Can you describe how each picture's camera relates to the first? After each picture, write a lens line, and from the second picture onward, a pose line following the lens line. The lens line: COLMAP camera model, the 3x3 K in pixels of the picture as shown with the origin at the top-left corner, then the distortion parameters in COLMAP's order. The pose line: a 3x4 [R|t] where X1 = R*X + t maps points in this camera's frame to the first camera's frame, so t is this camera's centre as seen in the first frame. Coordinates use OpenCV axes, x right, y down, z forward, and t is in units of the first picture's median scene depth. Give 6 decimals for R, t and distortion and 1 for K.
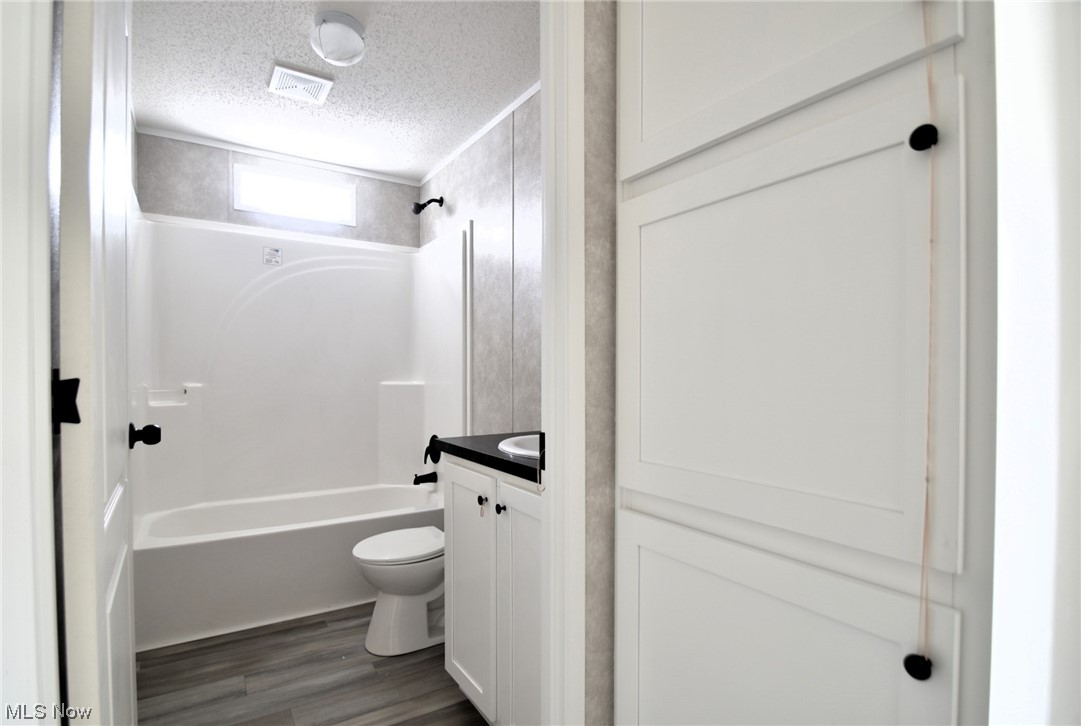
lens RADIAL K [[533.2, 0, 543.9], [0, 533.2, 369.5], [0, 0, 1]] dist [-0.014084, -0.003841]
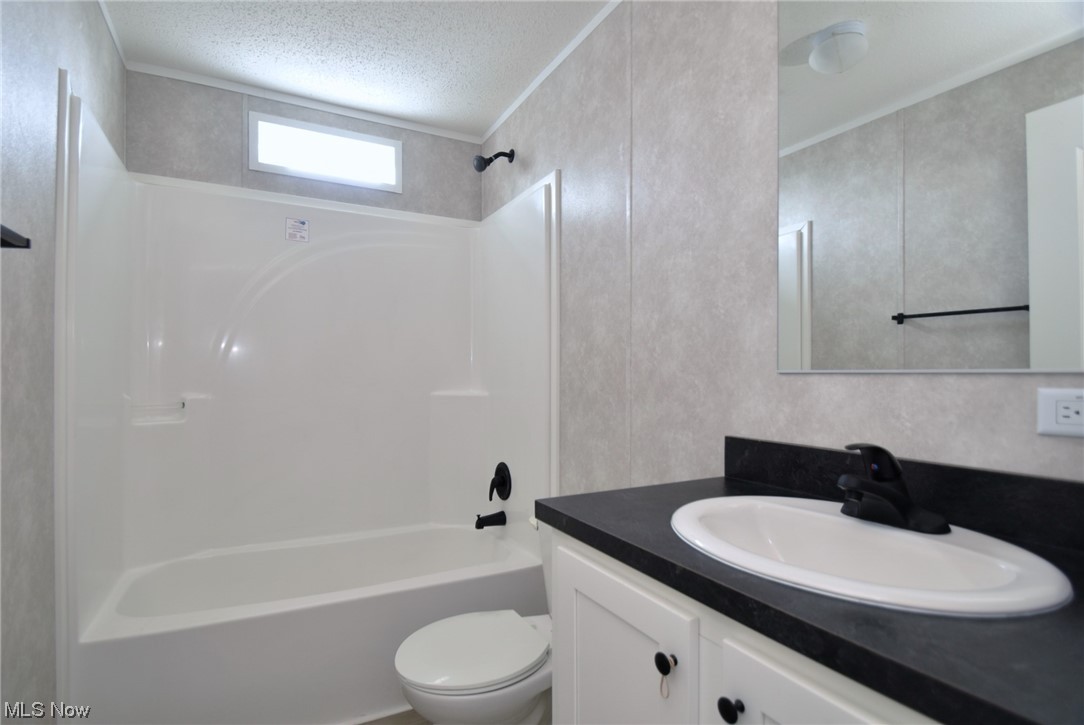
lens RADIAL K [[534.7, 0, 539.3], [0, 534.7, 363.9], [0, 0, 1]] dist [-0.014084, -0.003841]
pose [[0.996154, -0.001954, -0.087603, -0.093561], [0.000303, 0.999822, -0.018863, -0.003039], [0.087625, 0.018764, 0.995977, 0.266545]]
